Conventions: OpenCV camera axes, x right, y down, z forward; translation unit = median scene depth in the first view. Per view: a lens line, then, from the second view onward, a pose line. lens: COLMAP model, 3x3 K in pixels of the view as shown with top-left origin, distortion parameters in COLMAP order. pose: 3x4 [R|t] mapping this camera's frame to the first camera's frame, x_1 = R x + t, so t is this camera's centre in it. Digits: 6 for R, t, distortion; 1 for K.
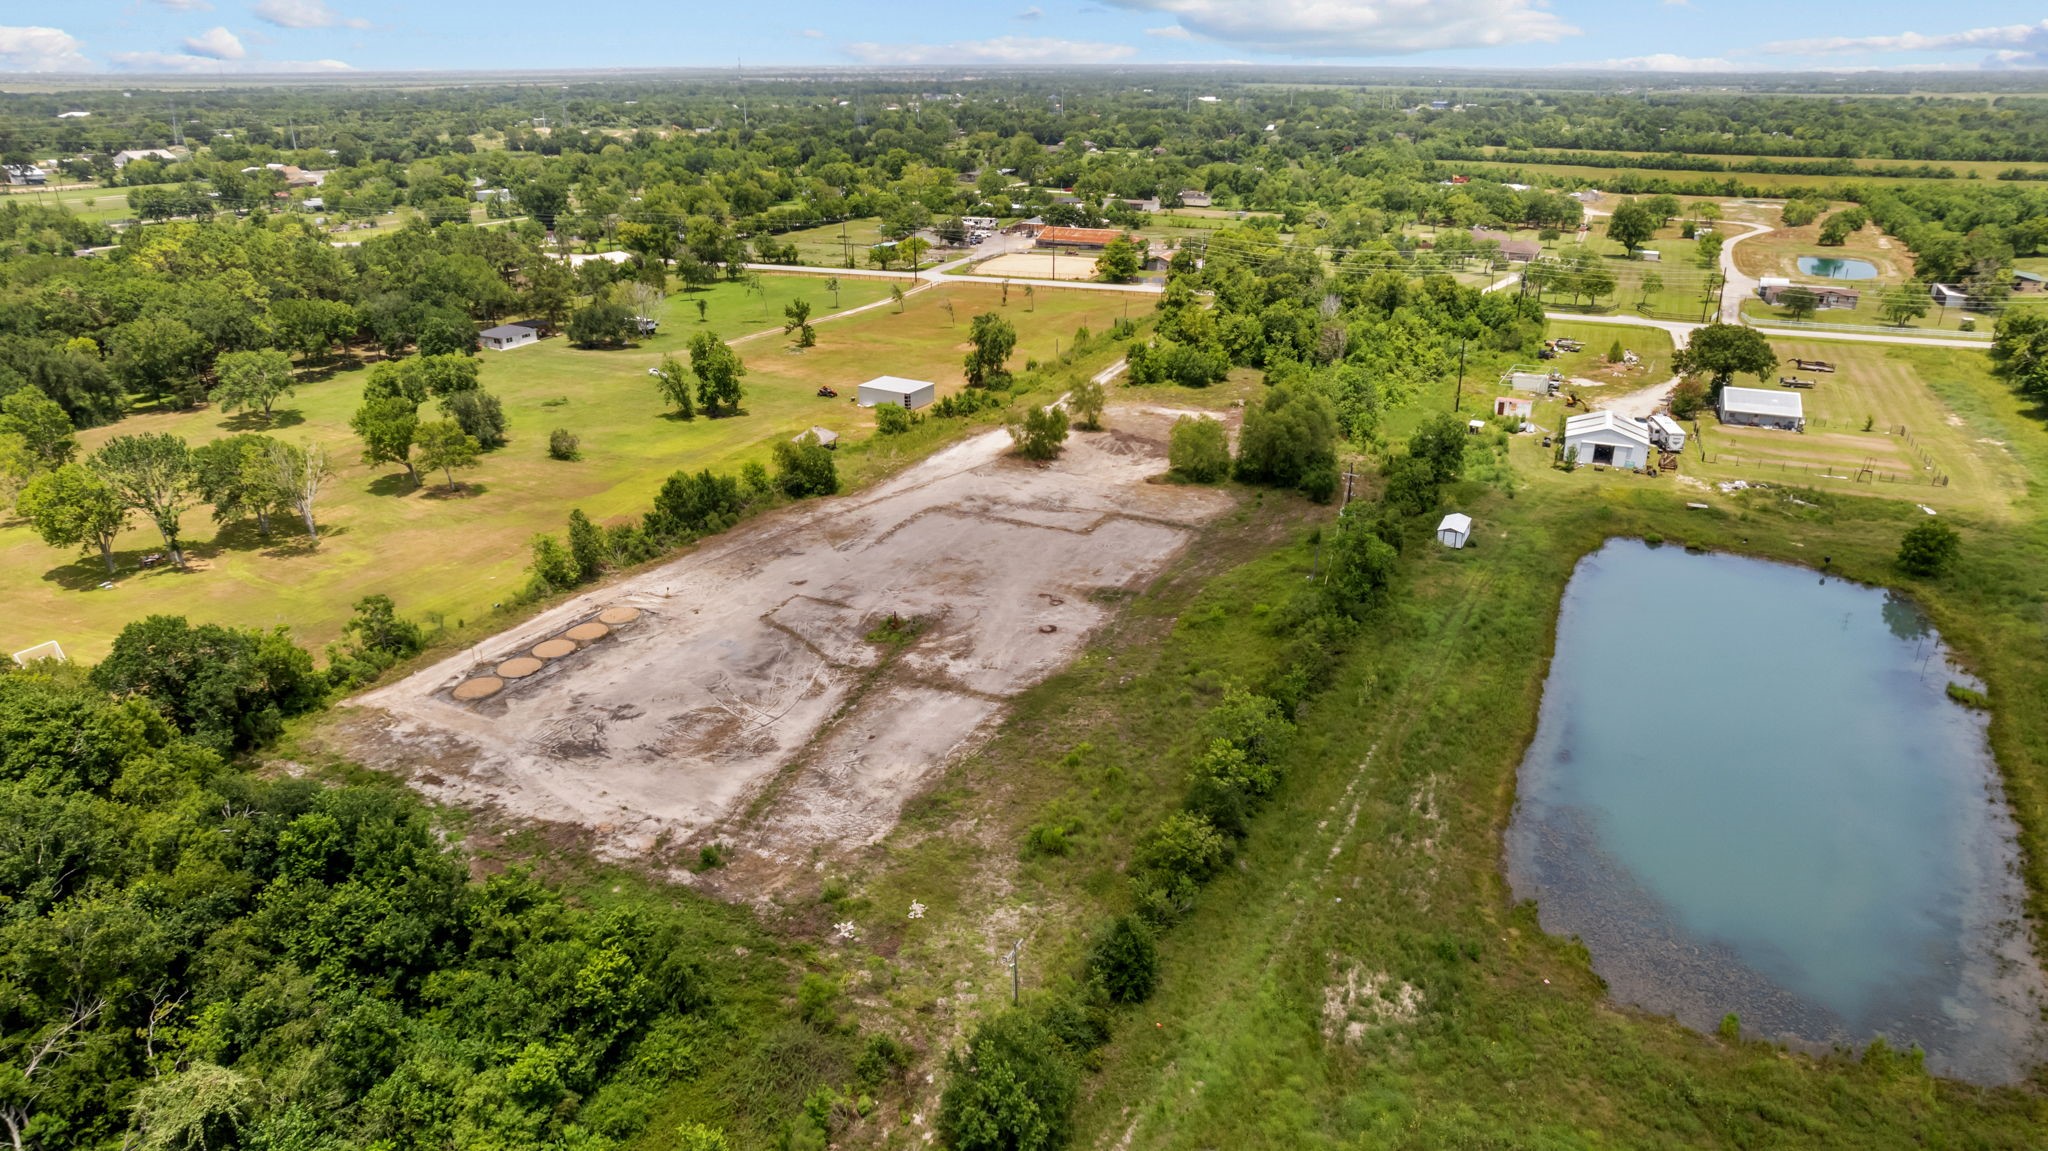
lens RADIAL K [[1322.4, 0, 1011.5], [0, 1322.4, 580.7], [0, 0, 1]] dist [-0.044820, 0.028617]
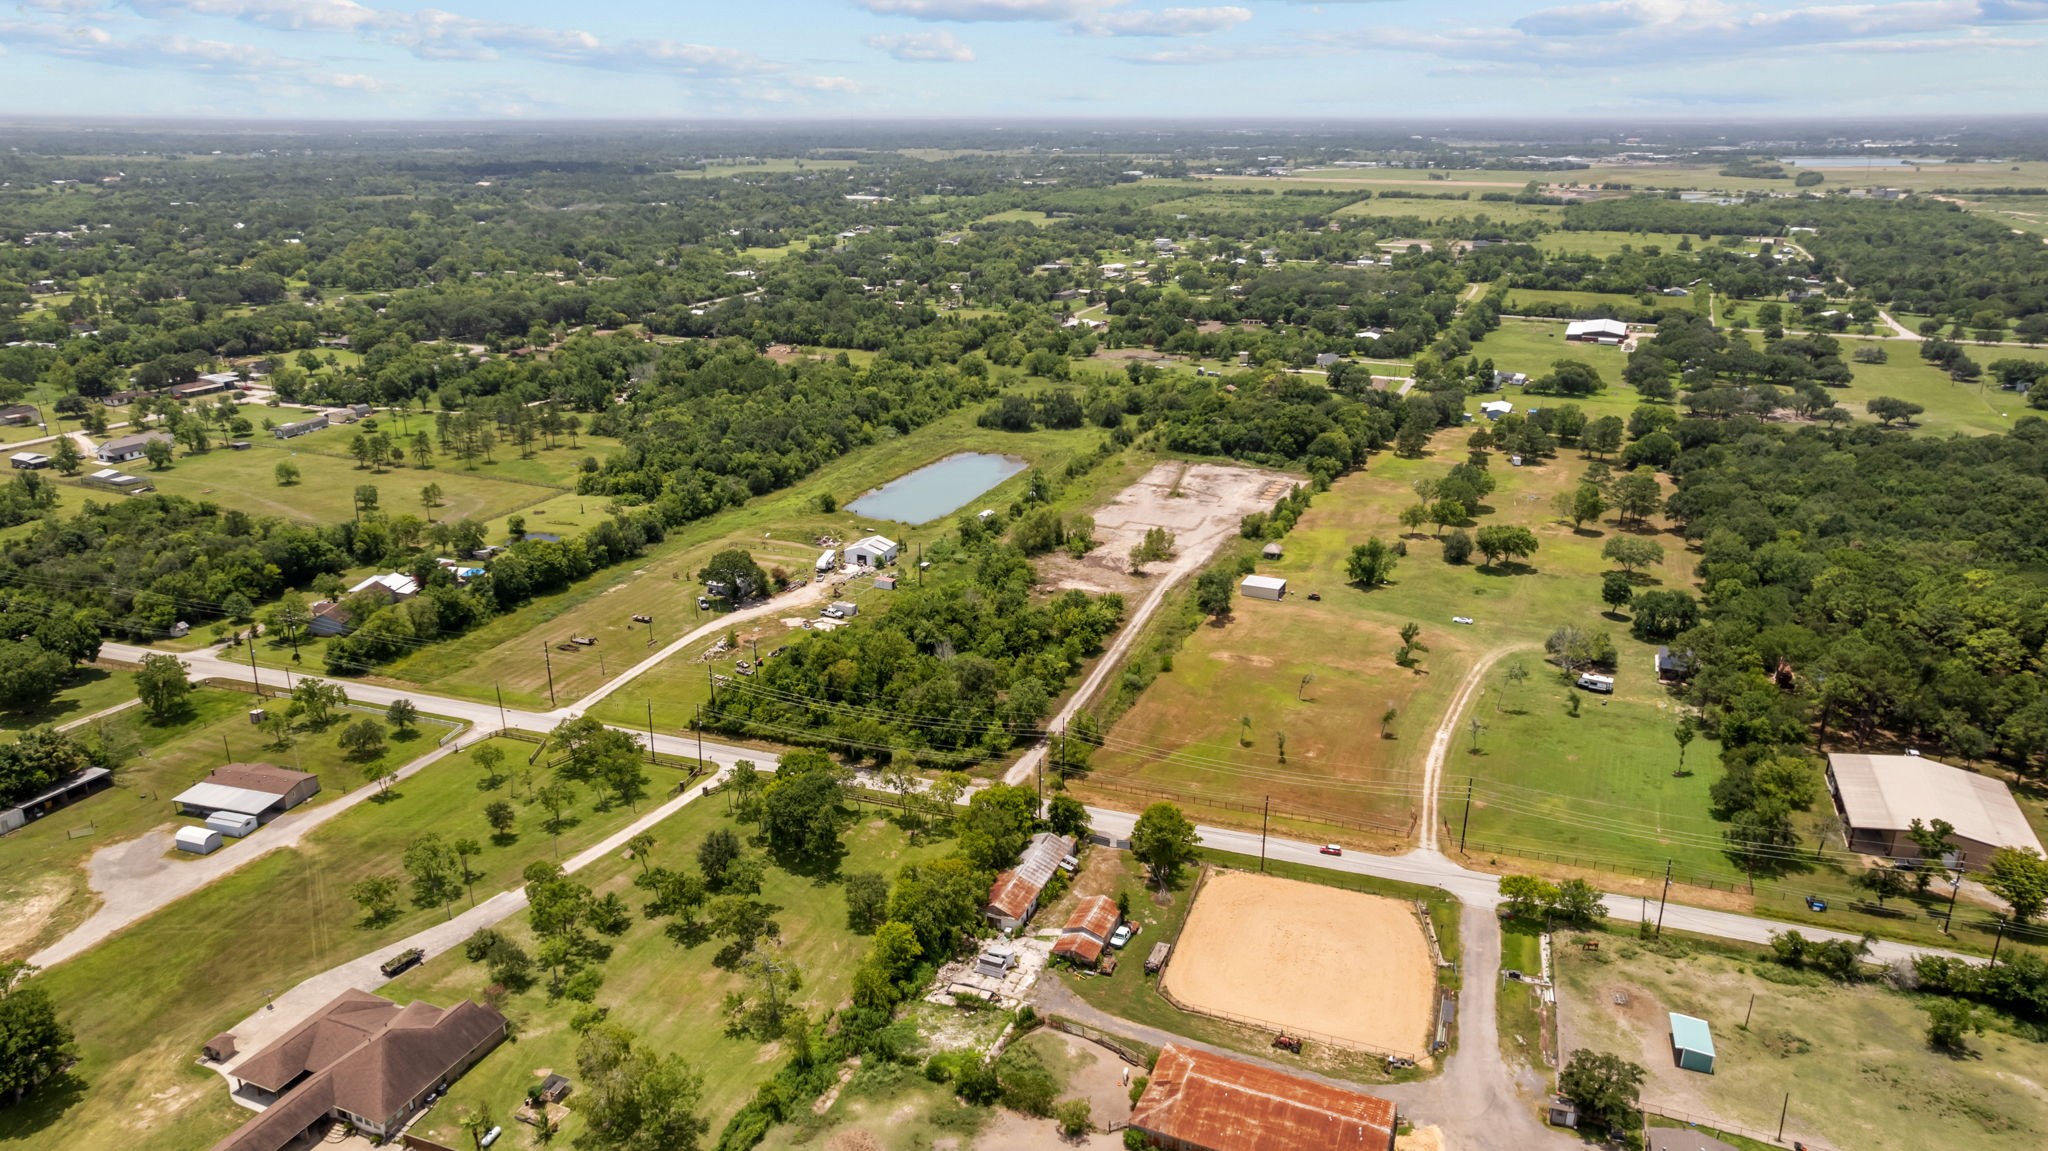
lens RADIAL K [[1306.7, 0, 1015.4], [0, 1306.7, 591.4], [0, 0, 1]] dist [-0.013319, 0.015144]
pose [[-0.998938, 0.017424, -0.042661, 0.452231], [-0.015439, 0.745716, 0.666086, -1.913942], [0.043419, 0.666037, -0.744654, 3.504718]]
